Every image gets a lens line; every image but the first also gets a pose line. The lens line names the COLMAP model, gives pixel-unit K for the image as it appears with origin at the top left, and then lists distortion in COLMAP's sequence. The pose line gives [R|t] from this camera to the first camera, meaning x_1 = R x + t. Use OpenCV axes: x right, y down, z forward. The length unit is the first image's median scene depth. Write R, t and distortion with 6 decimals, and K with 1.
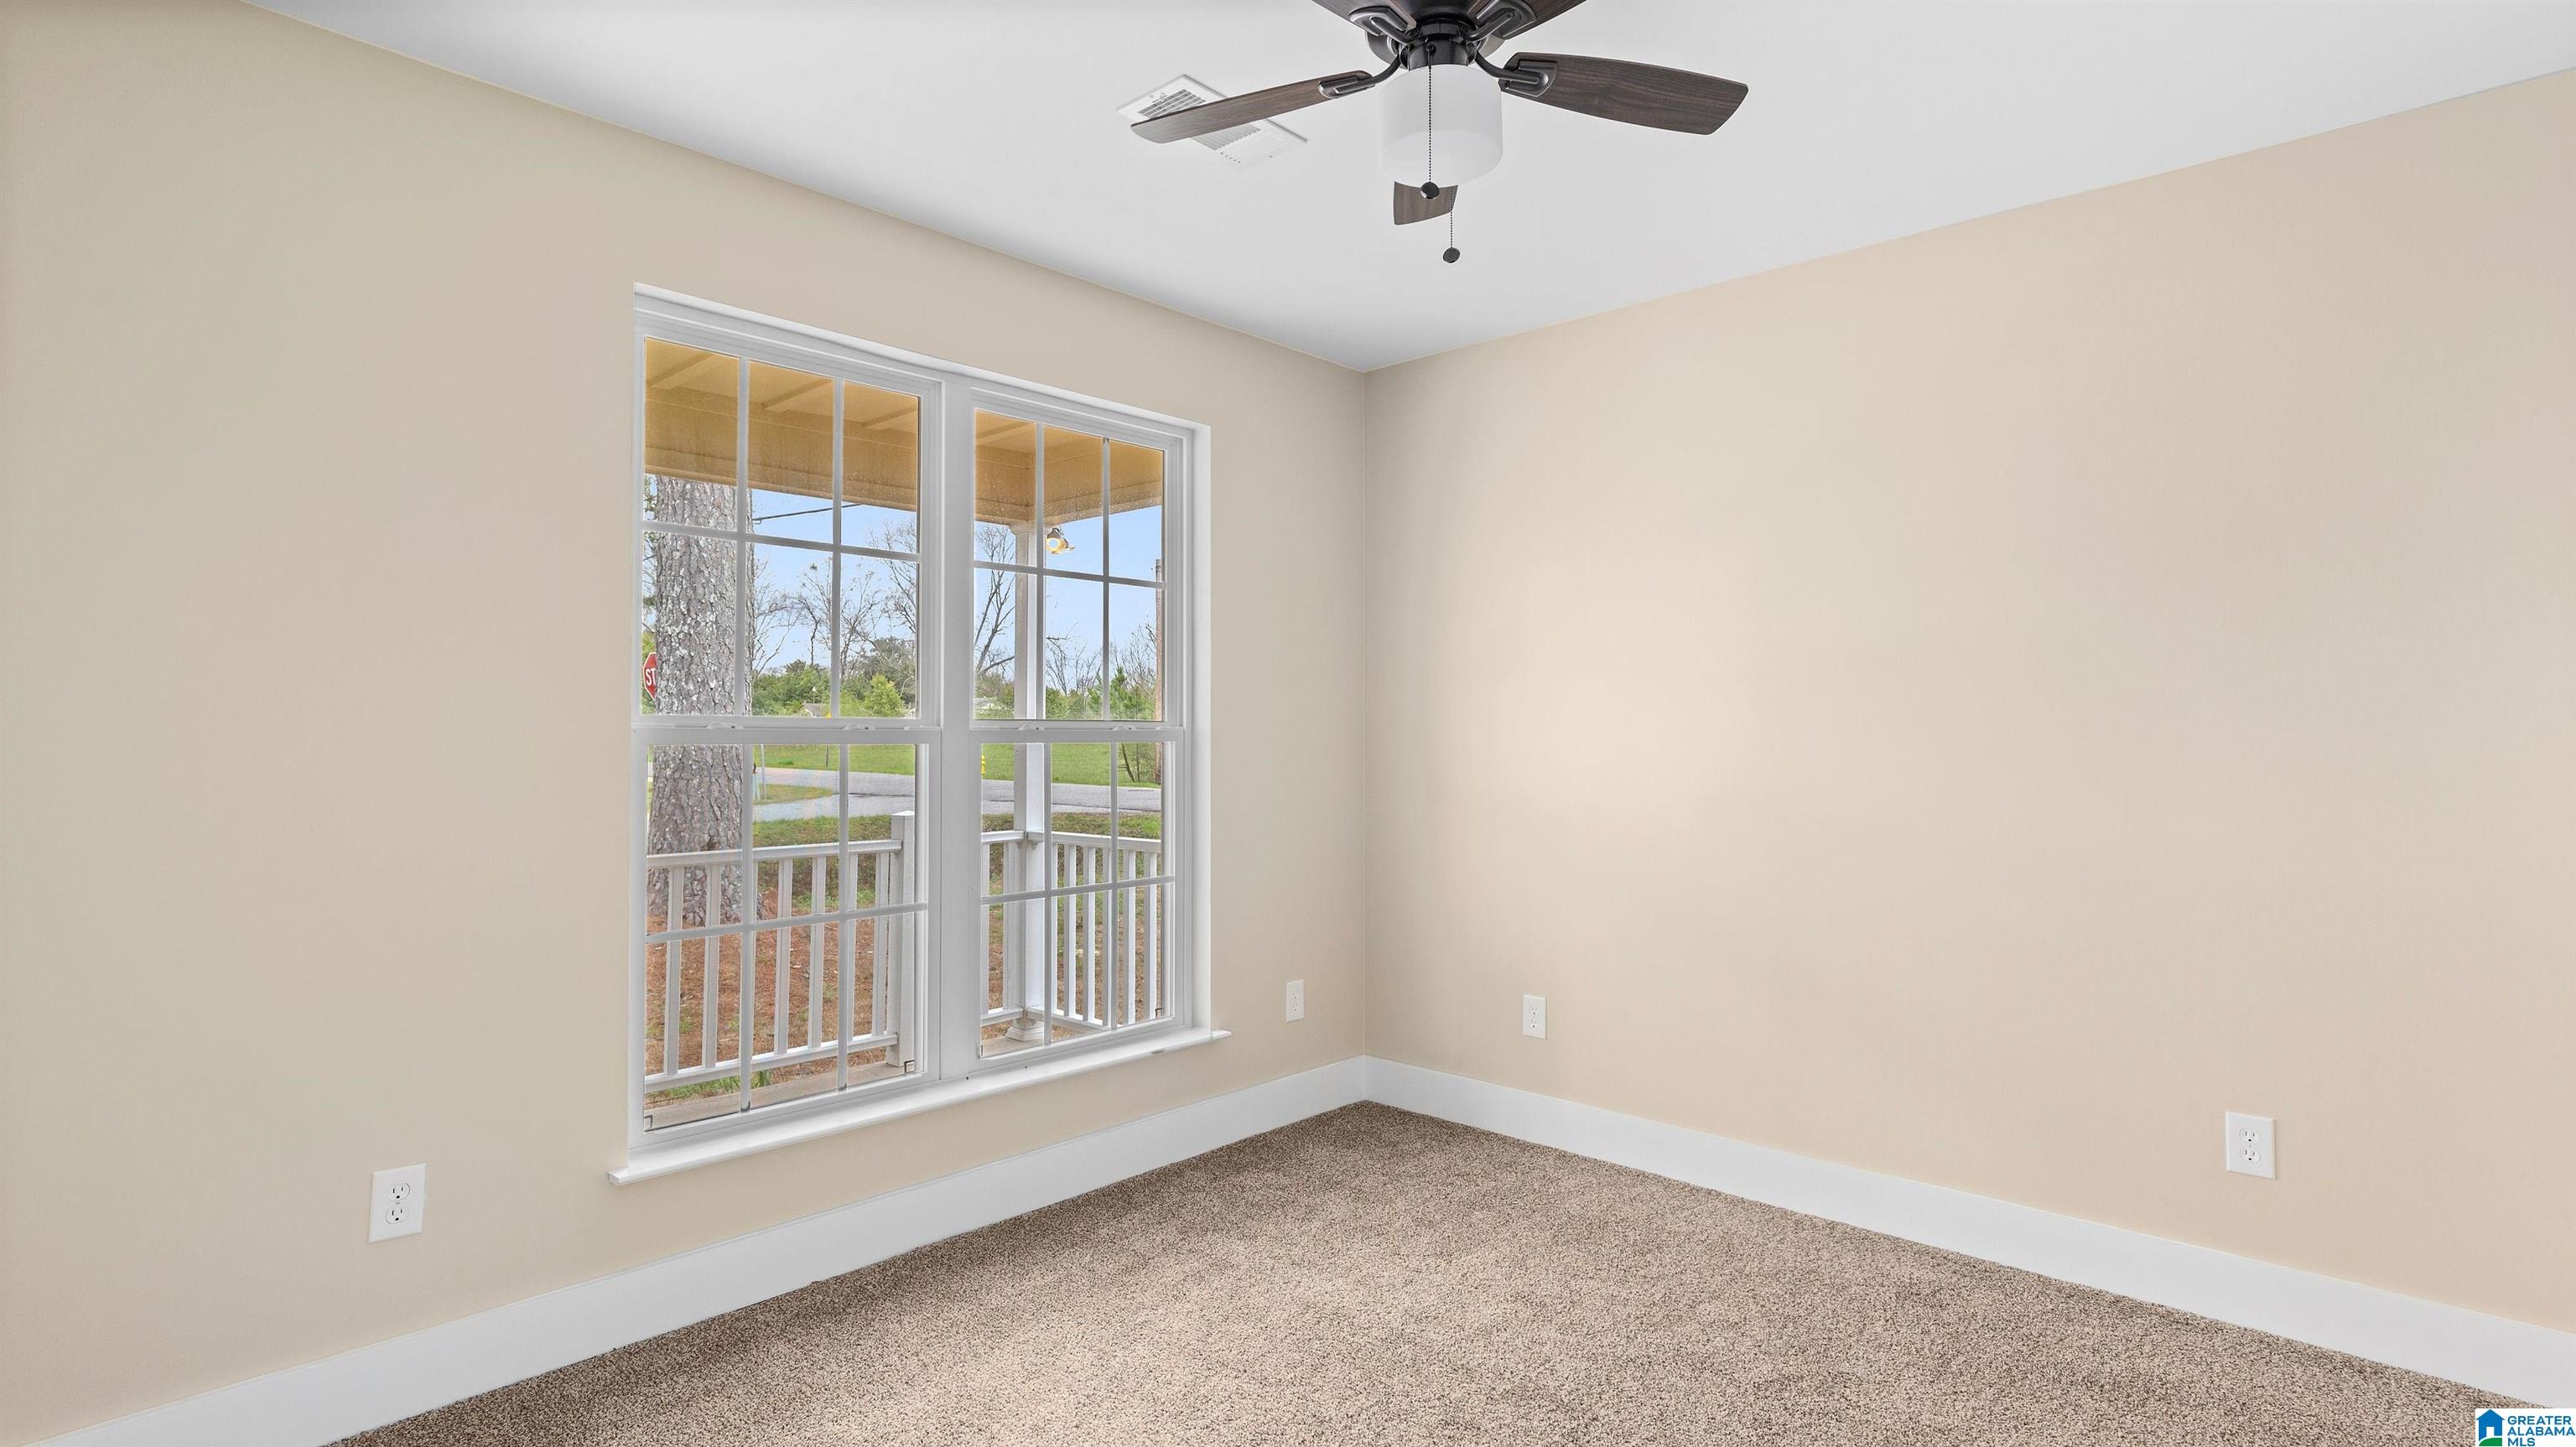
lens RADIAL K [[1250.1, 0, 1291.0], [0, 1250.1, 726.8], [0, 0, 1]] dist [0.001903, 0.000006]
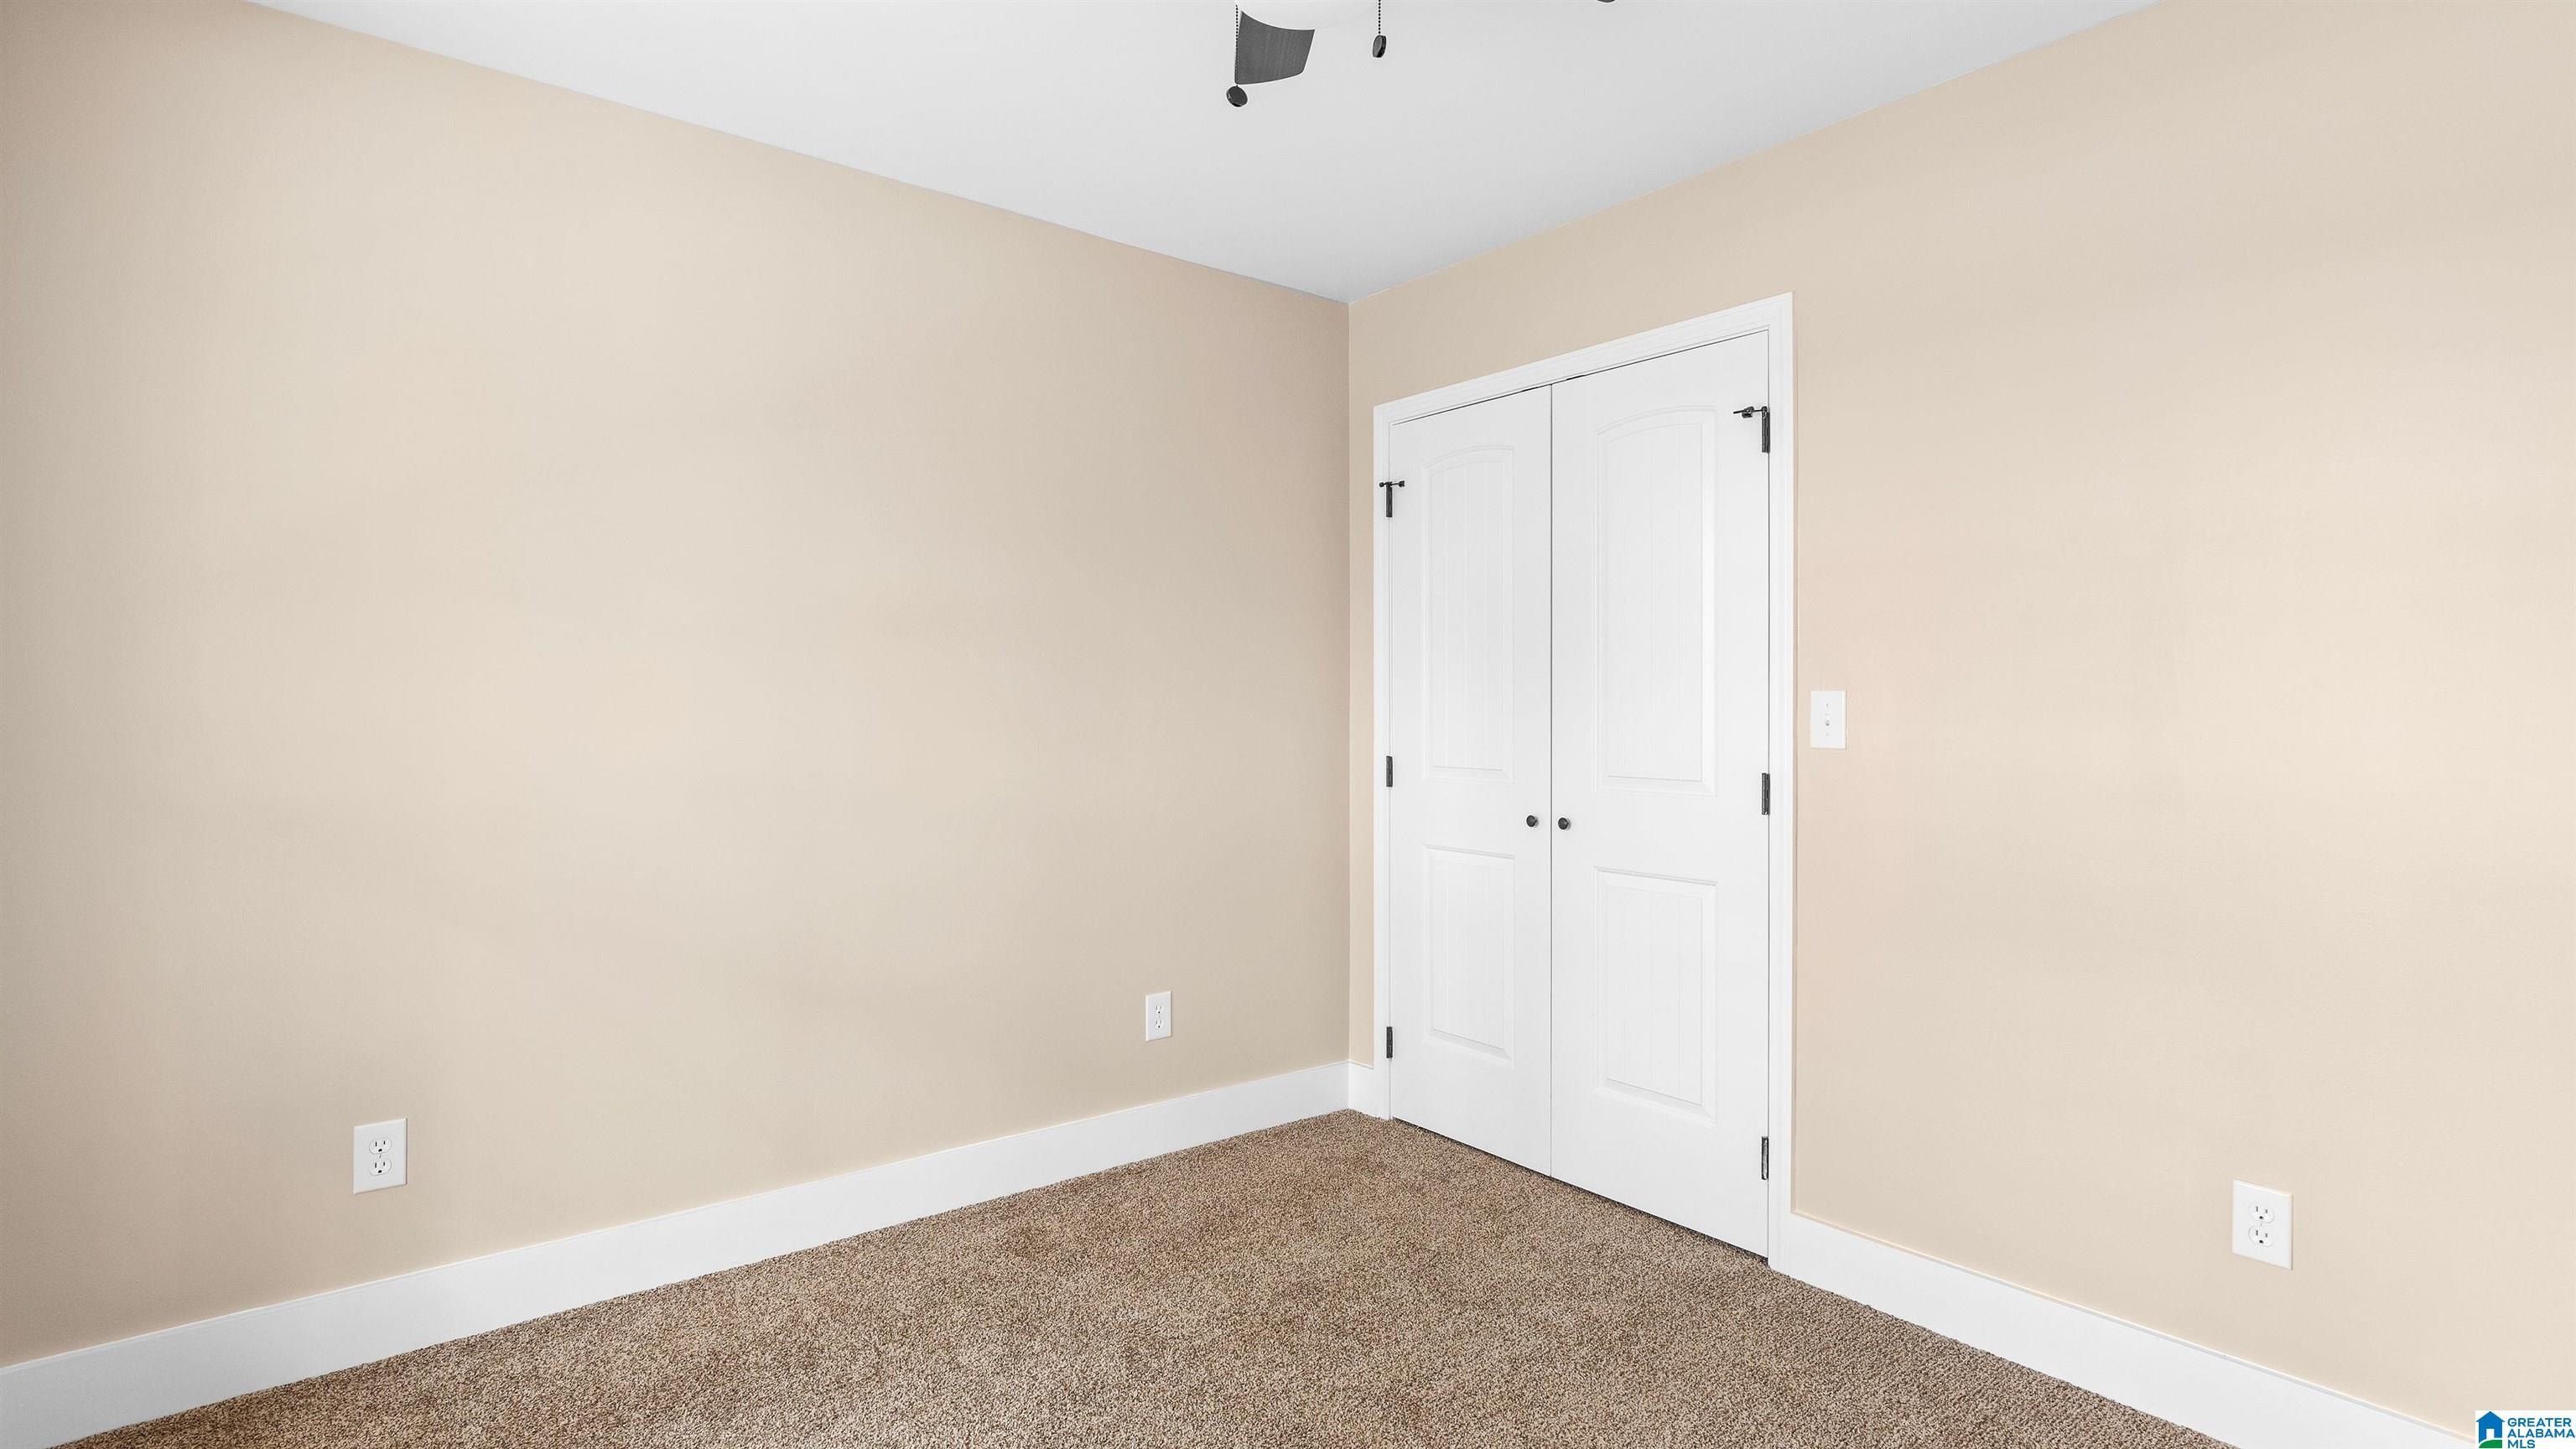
lens RADIAL K [[1250.2, 0, 1292.6], [0, 1250.2, 721.4], [0, 0, 1]] dist [0.001903, 0.000006]
pose [[0.138816, -0.007809, 0.990287, -0.351540], [-0.009118, 0.999916, 0.009163, 0.008660], [-0.990276, -0.010301, 0.138733, 0.472743]]
